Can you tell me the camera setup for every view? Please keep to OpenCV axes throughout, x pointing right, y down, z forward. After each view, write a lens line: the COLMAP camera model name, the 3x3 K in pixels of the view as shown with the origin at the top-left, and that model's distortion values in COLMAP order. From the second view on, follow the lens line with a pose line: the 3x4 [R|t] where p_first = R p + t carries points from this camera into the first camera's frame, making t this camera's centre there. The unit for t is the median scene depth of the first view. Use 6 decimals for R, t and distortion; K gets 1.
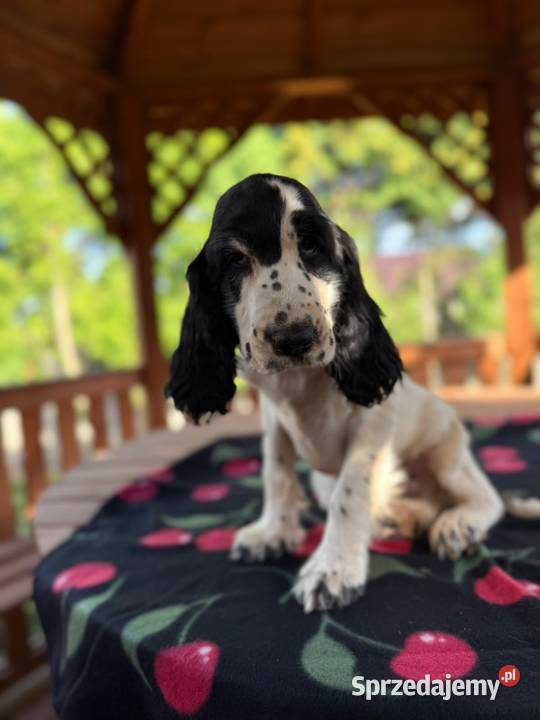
lens RADIAL K [[521.0, 0, 265.3], [0, 521.0, 362.1], [0, 0, 1]] dist [-0.034391, -0.001434]
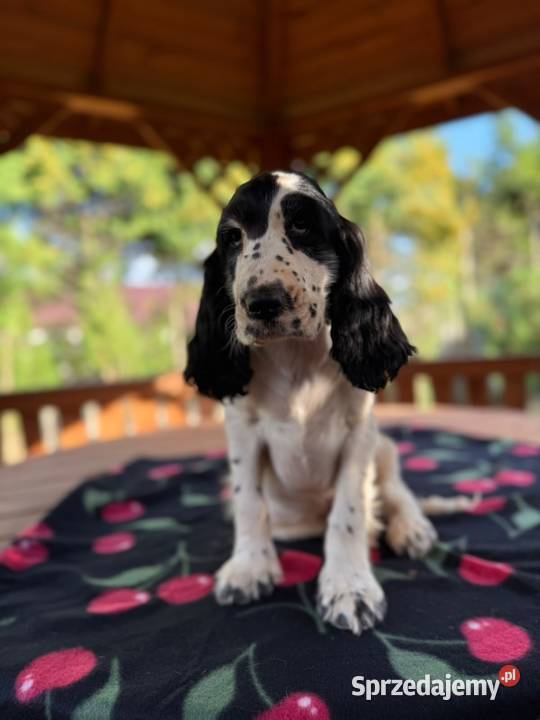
lens RADIAL K [[521.0, 0, 265.3], [0, 521.0, 362.1], [0, 0, 1]] dist [-0.034391, -0.001434]
pose [[0.864688, 0.004759, 0.502287, -0.132632], [0.025933, 0.998199, -0.054102, 0.002299], [-0.501639, 0.059807, 0.863007, 0.046877]]
